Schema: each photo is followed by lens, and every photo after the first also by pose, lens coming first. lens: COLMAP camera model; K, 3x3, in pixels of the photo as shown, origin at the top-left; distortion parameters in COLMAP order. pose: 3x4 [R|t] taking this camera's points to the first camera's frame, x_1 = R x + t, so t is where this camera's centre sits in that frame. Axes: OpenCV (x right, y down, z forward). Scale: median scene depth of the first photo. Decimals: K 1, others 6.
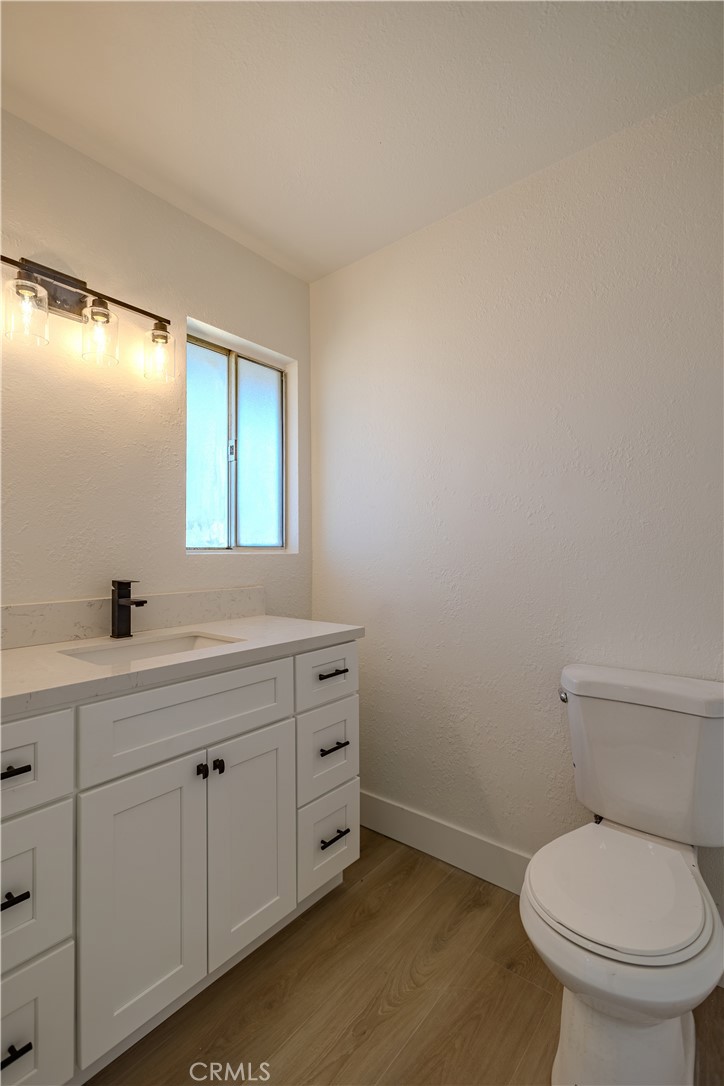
lens RADIAL K [[495.5, 0, 355.1], [0, 495.5, 543.5], [0, 0, 1]] dist [0.011641, -0.004312]
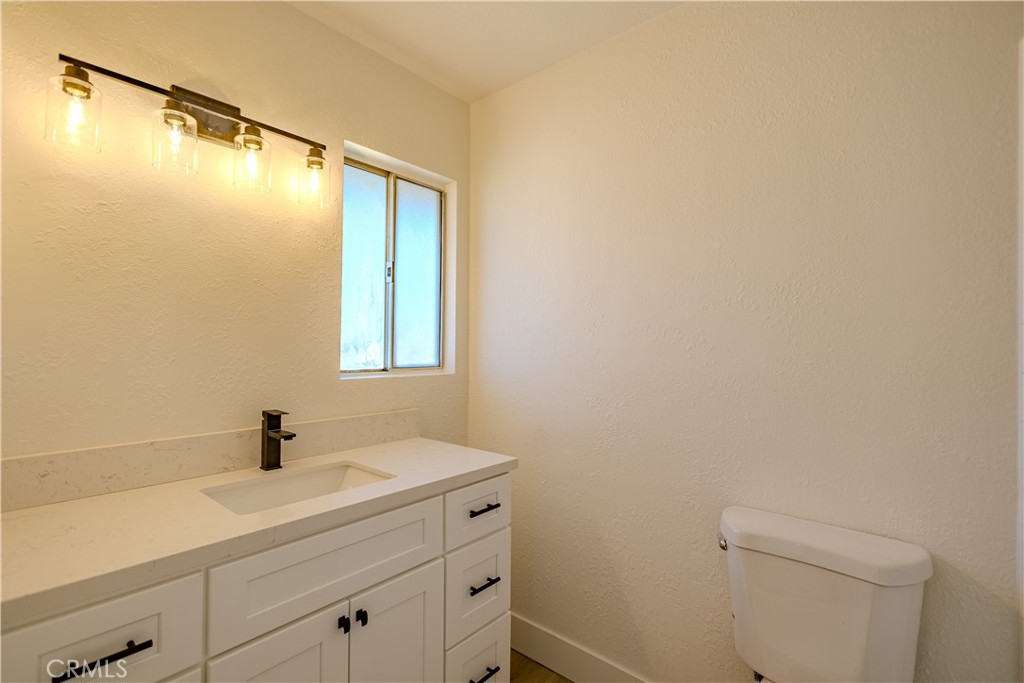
lens RADIAL K [[467.2, 0, 505.8], [0, 467.2, 340.7], [0, 0, 1]] dist [0.011641, -0.004312]
pose [[0.999637, 0.014565, -0.022675, 0.012768], [-0.014451, 0.999882, 0.005215, -0.072210], [0.022748, -0.004886, 0.999729, 0.075509]]
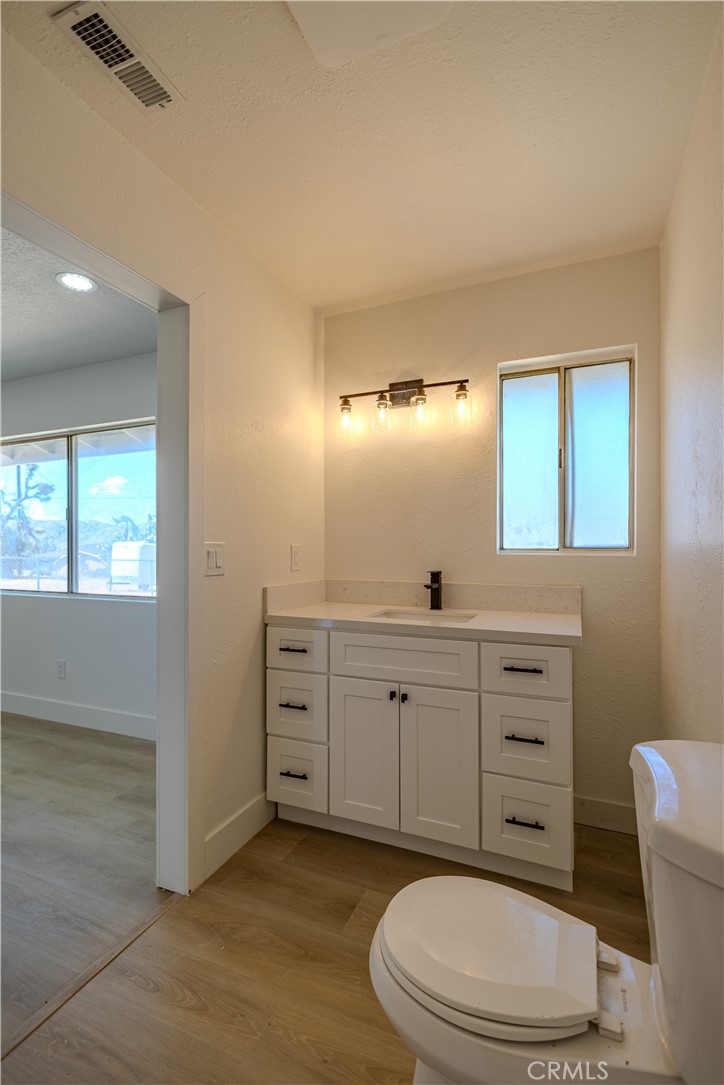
lens RADIAL K [[495.0, 0, 365.5], [0, 495.0, 540.7], [0, 0, 1]] dist [0.004792, 0.000058]
pose [[0.289241, -0.002538, -0.957253, 0.834243], [0.011137, 0.999938, 0.000714, -0.018612], [0.957191, -0.010868, 0.289251, 0.349362]]
